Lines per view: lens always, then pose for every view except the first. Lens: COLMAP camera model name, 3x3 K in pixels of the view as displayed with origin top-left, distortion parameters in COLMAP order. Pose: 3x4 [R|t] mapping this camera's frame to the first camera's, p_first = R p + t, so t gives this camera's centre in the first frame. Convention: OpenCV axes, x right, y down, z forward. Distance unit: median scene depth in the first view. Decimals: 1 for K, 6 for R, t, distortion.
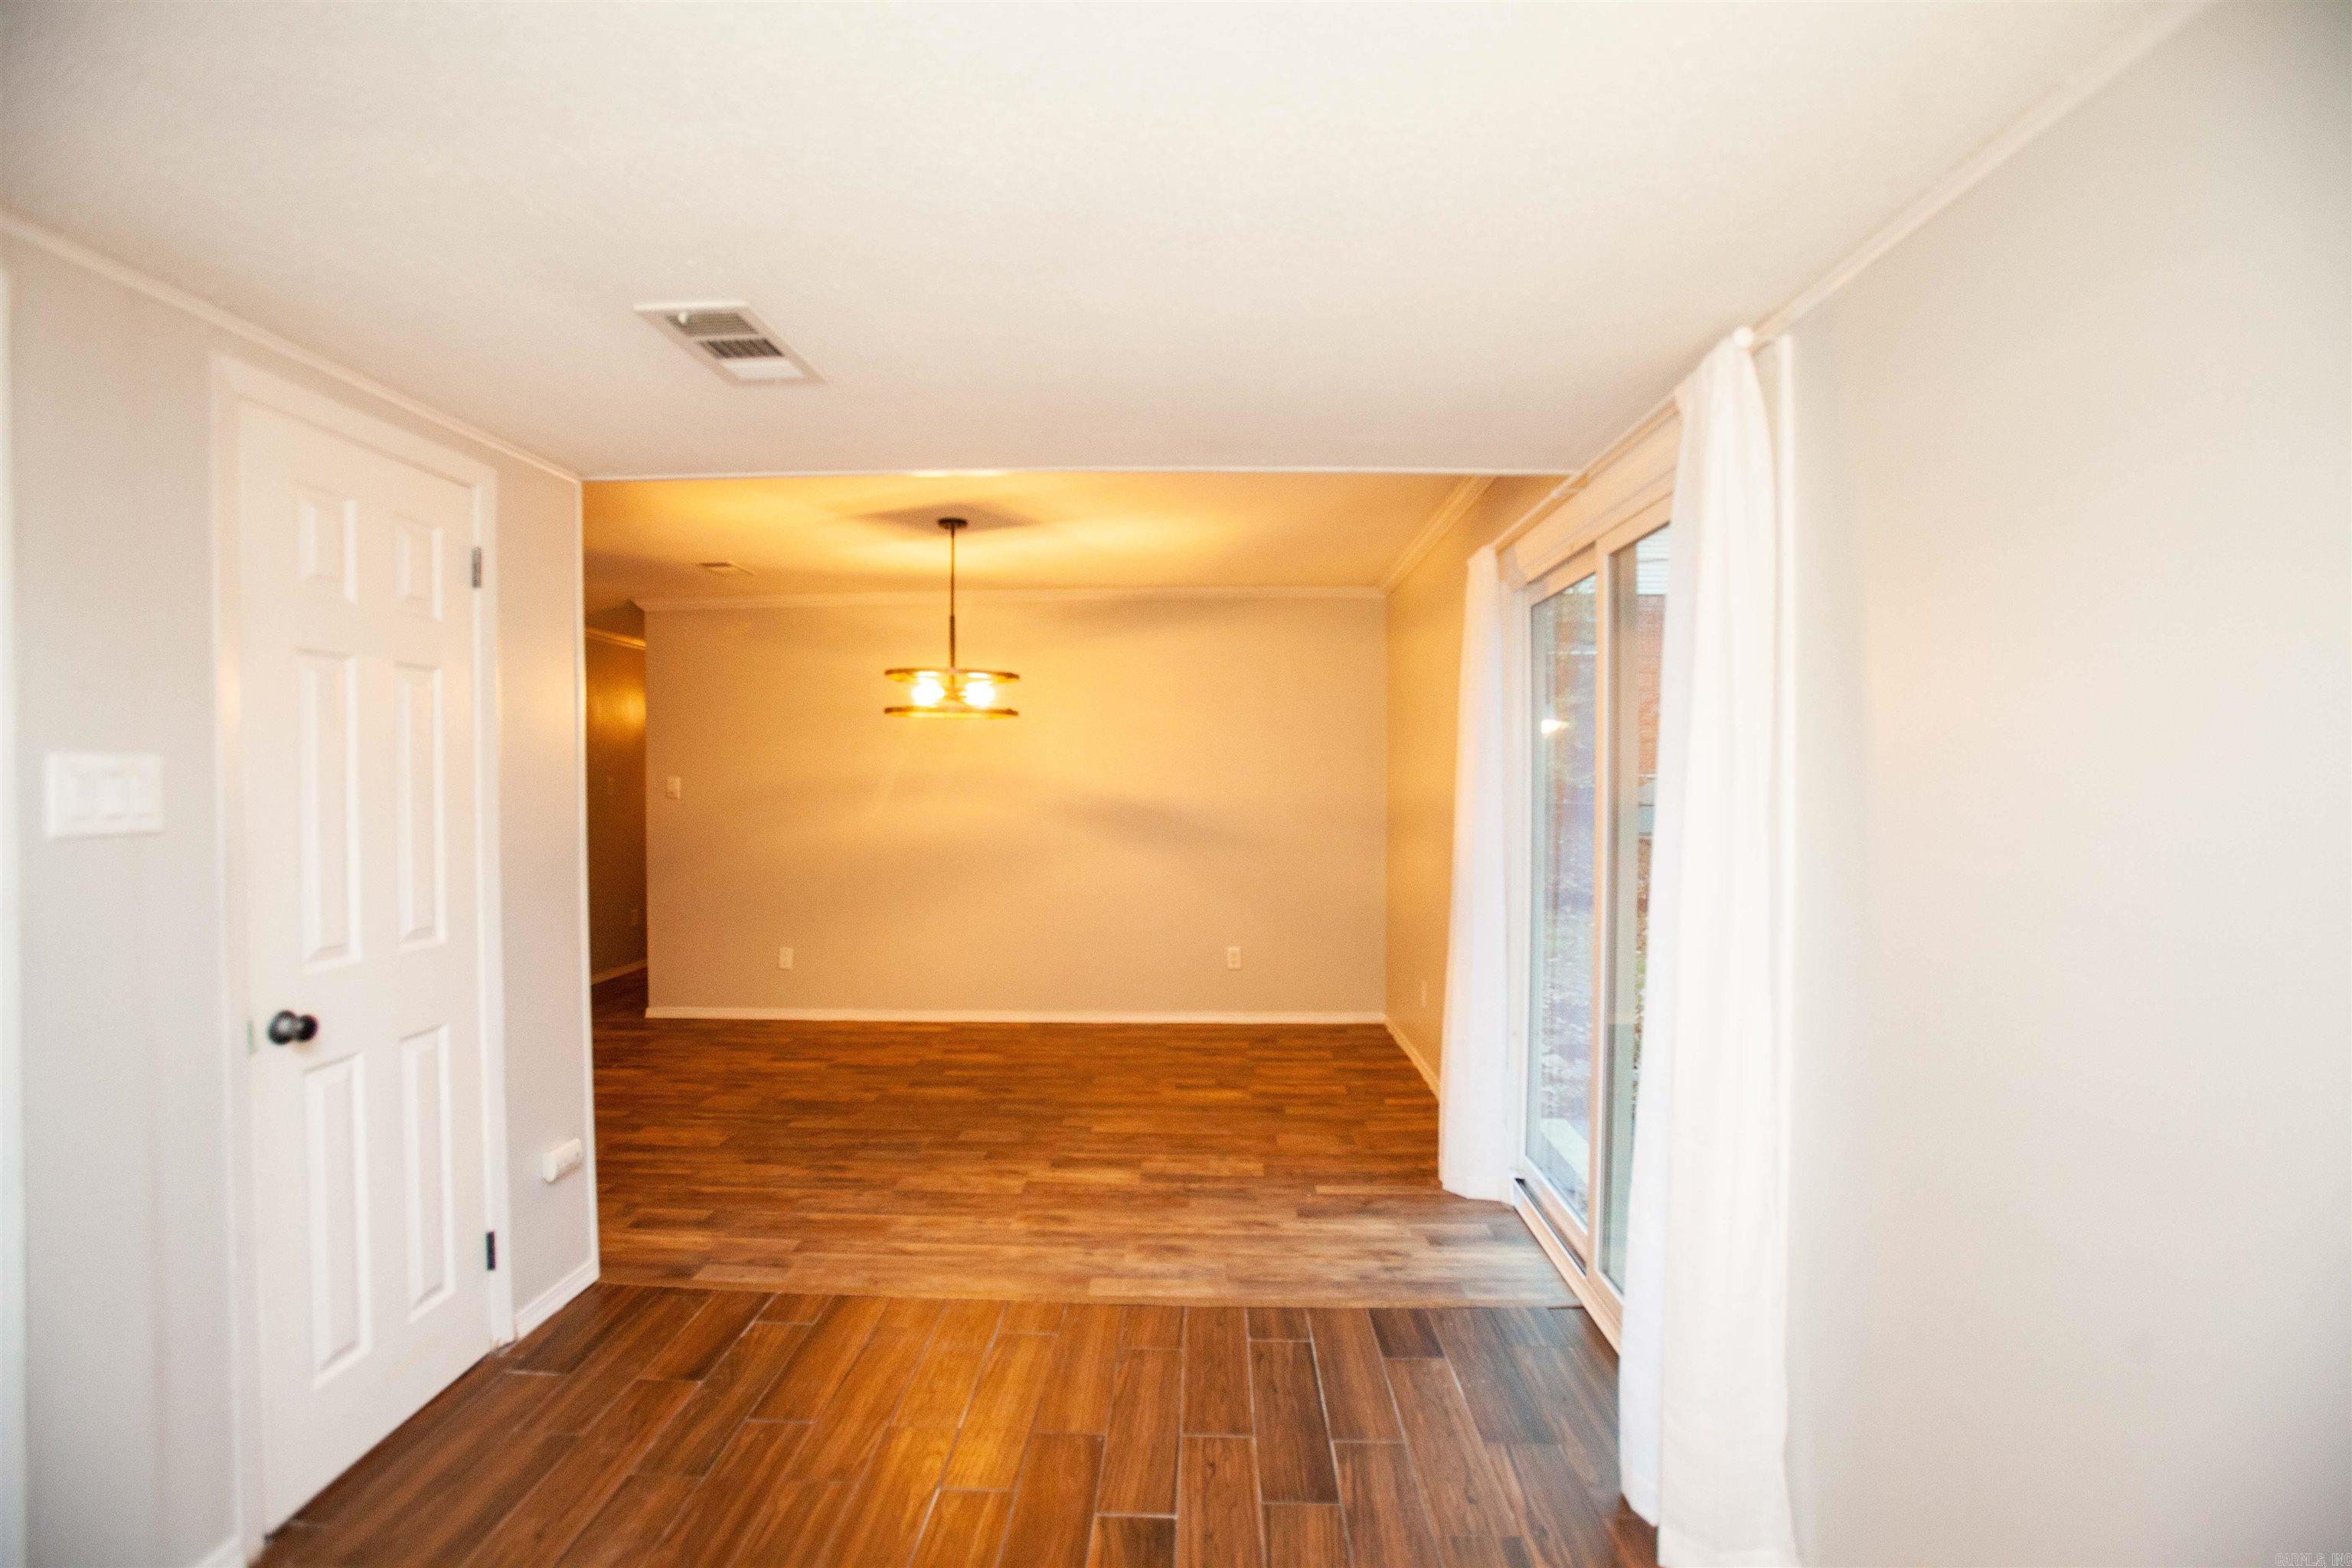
lens RADIAL K [[1089.5, 0, 1182.0], [0, 1089.5, 777.9], [0, 0, 1]] dist [-0.055537, 0.017066]
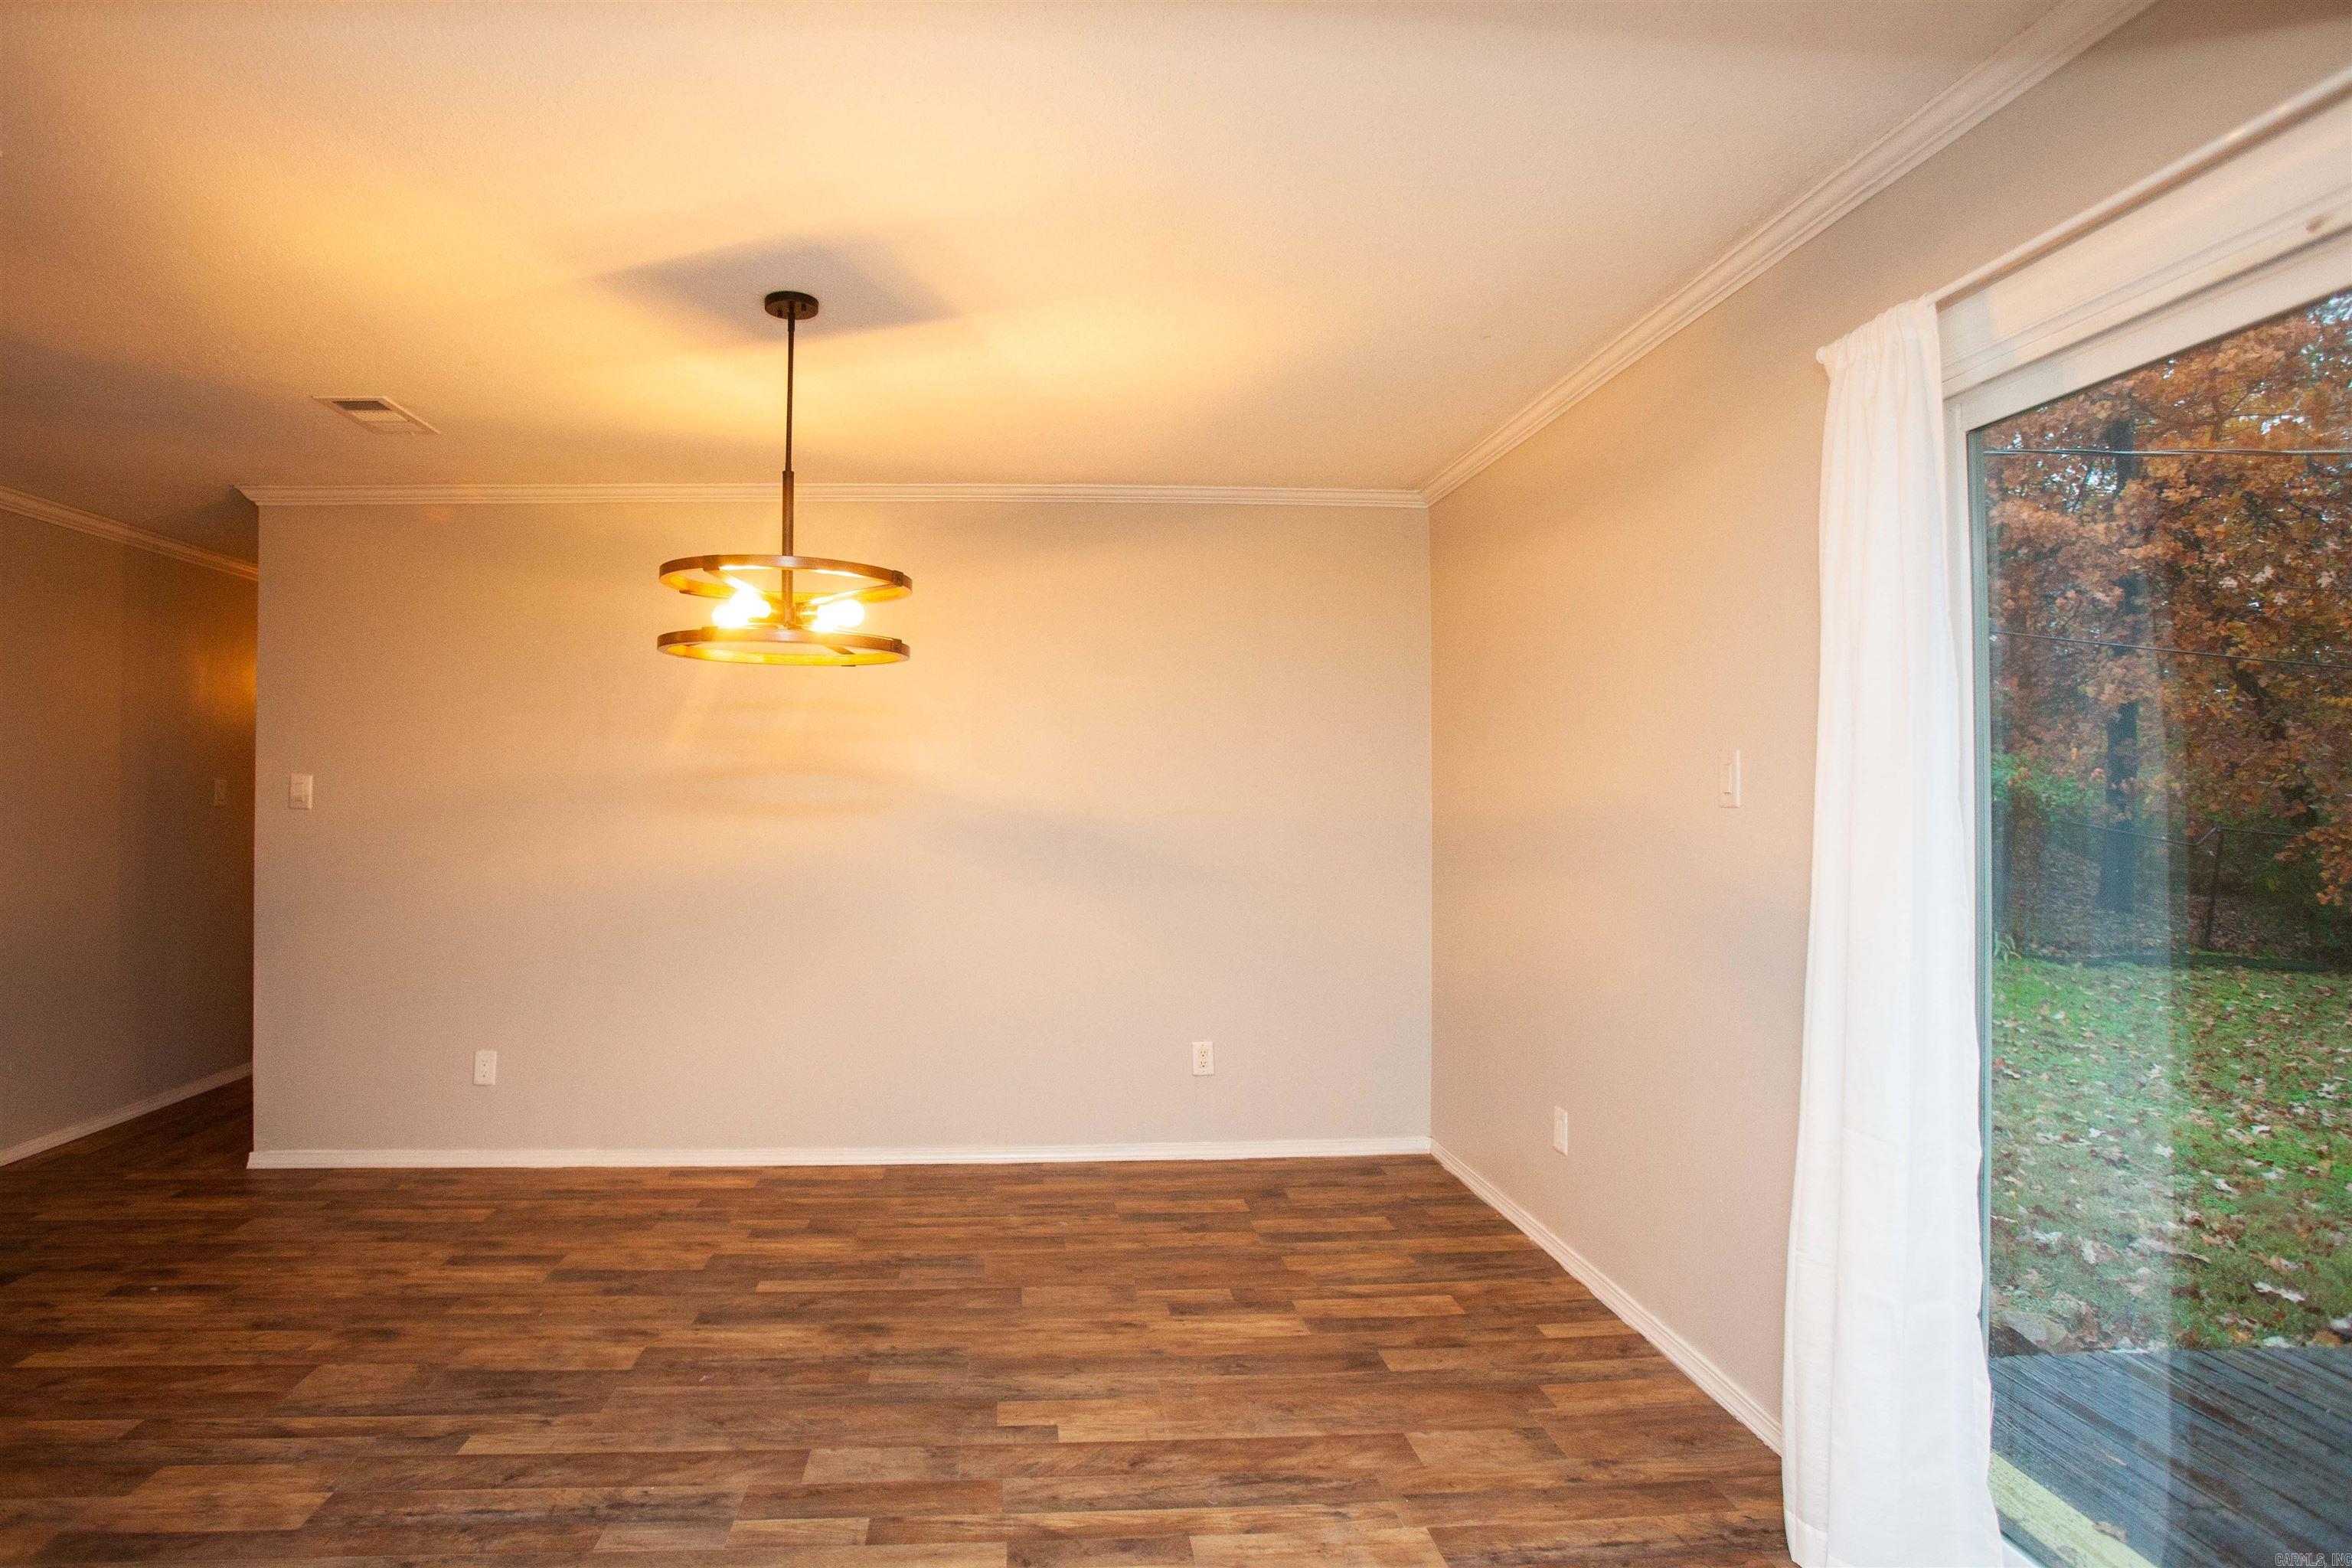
lens RADIAL K [[1209.4, 0, 1088.8], [0, 1209.4, 768.8], [0, 0, 1]] dist [-0.050456, 0.014668]
pose [[0.995978, 0.004473, 0.089483, -0.109470], [-0.002681, 0.999794, -0.020136, 0.010556], [-0.089554, 0.019815, 0.995785, 0.371871]]
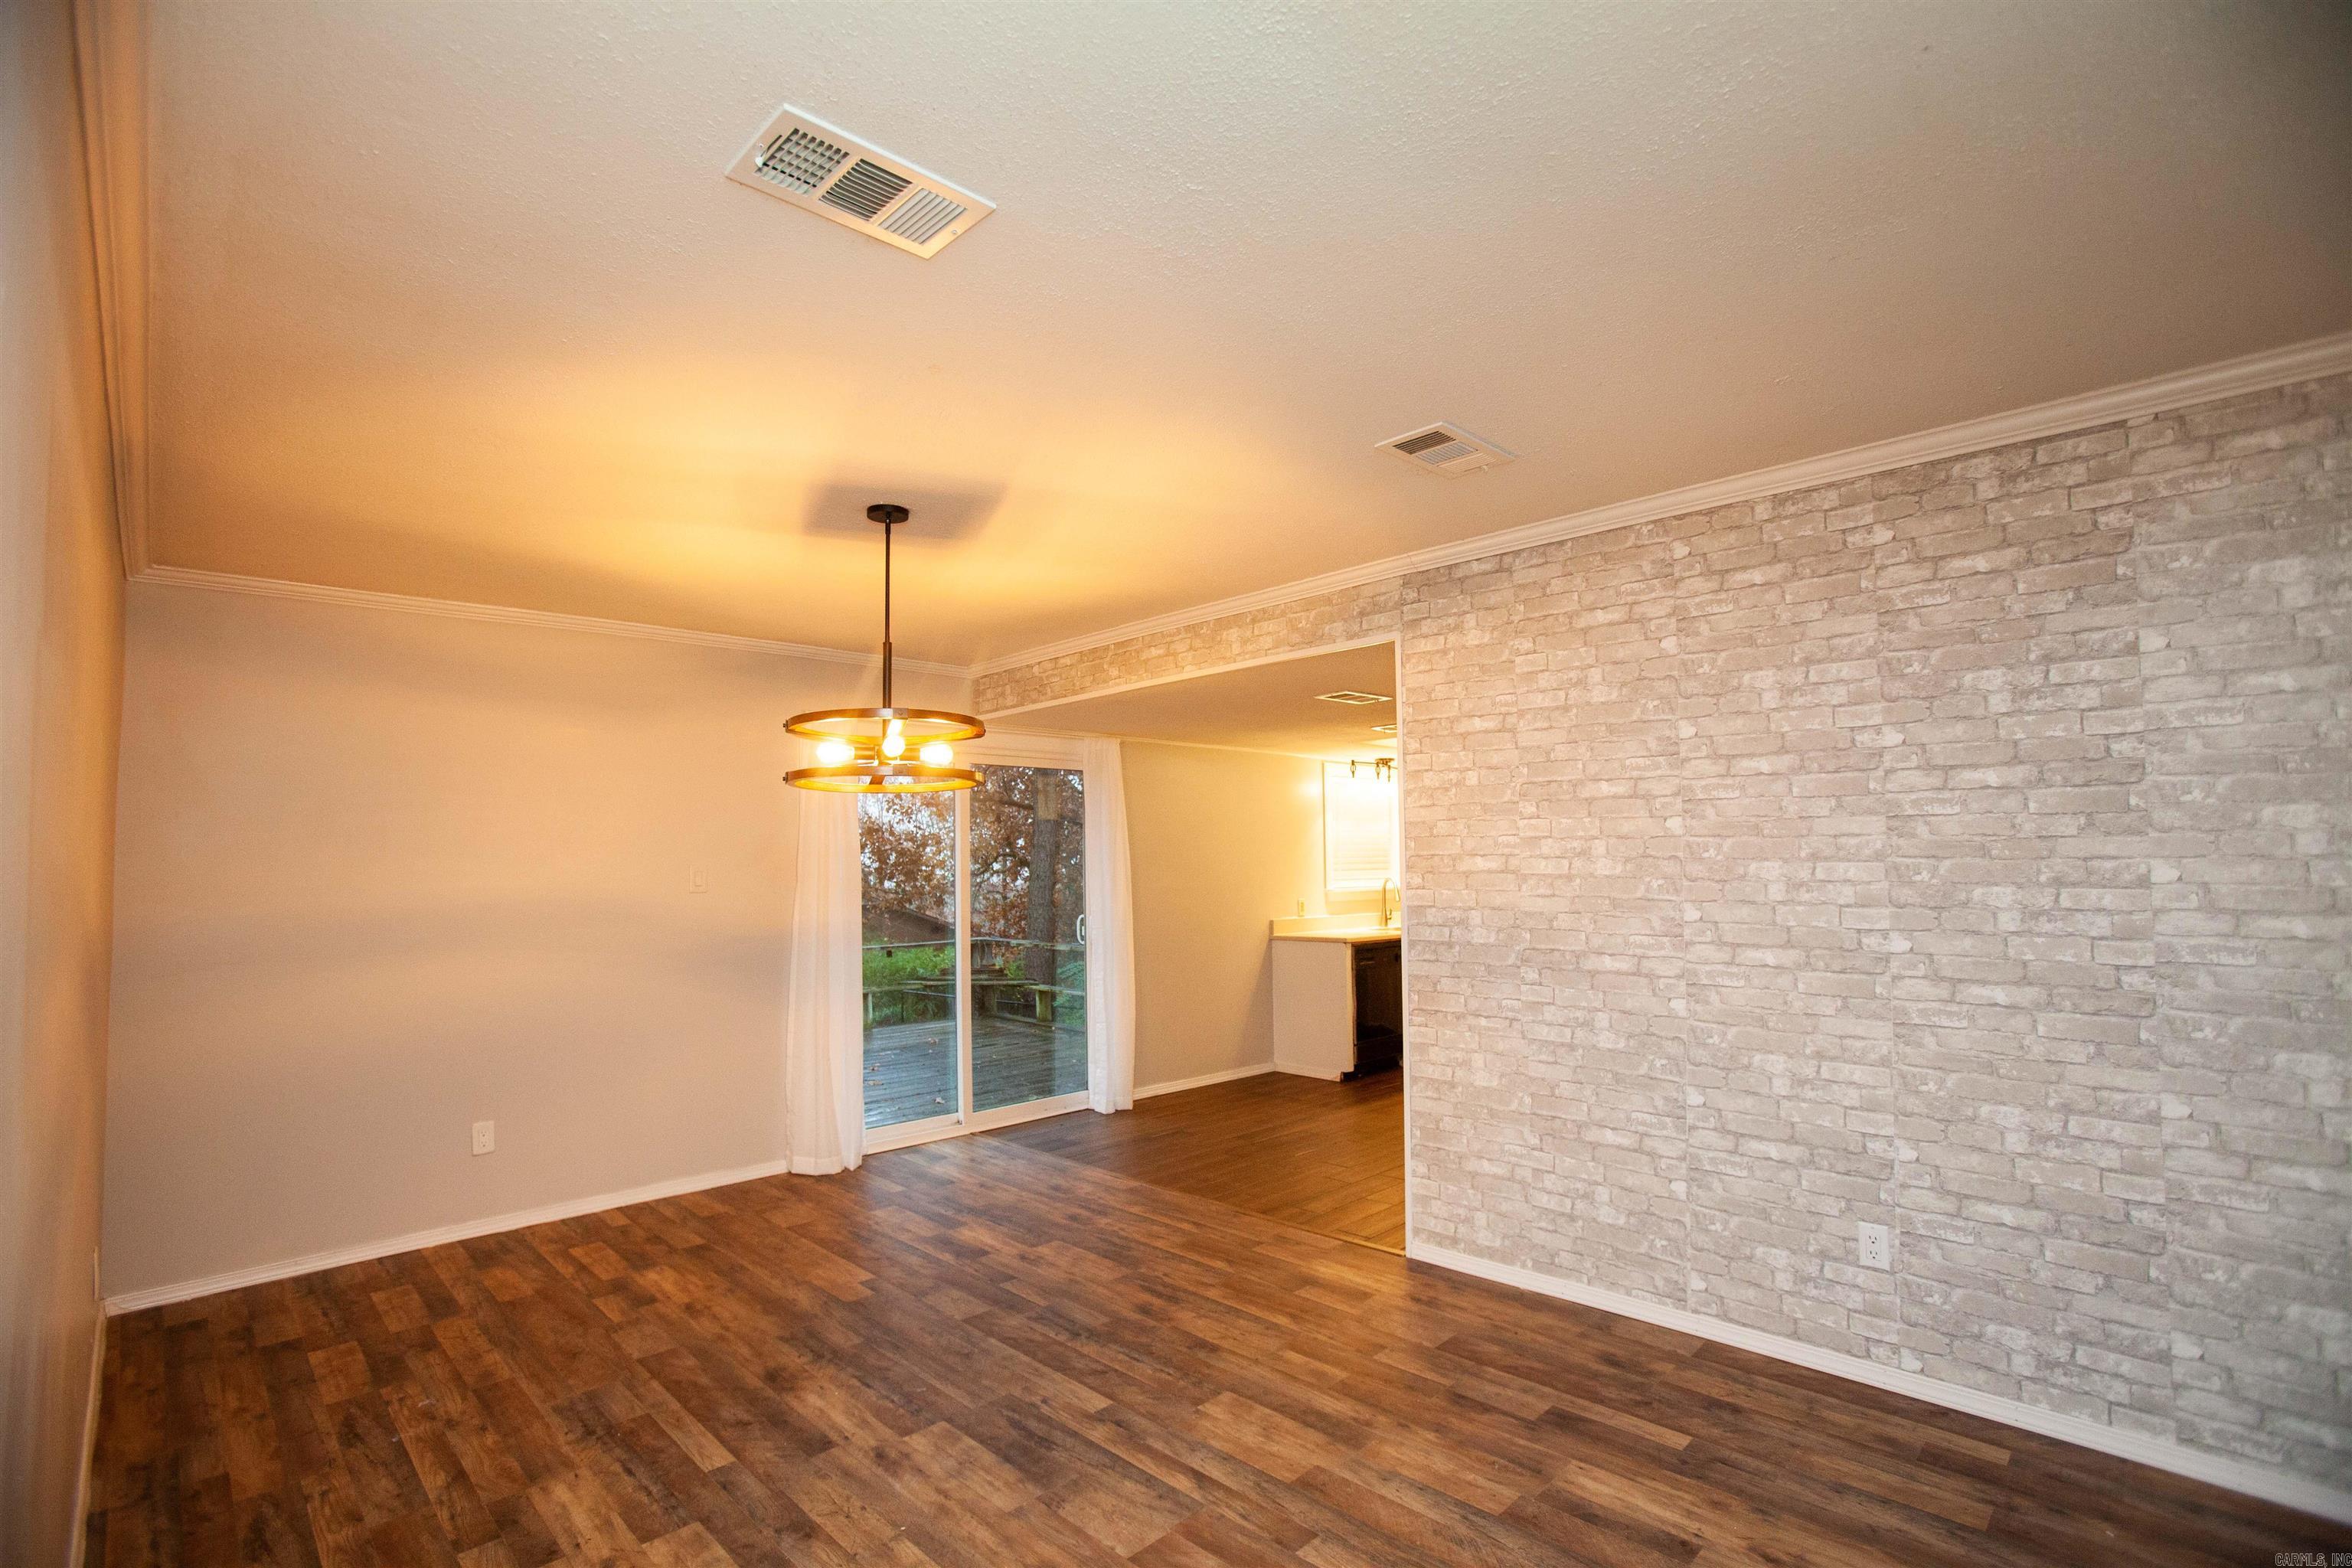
lens RADIAL K [[1089.5, 0, 1169.2], [0, 1089.5, 774.0], [0, 0, 1]] dist [-0.055537, 0.017066]
pose [[-0.718845, 0.067475, 0.691888, -0.776032], [0.017364, 0.996710, -0.079163, -0.001477], [-0.694954, -0.044892, -0.717652, 1.308780]]
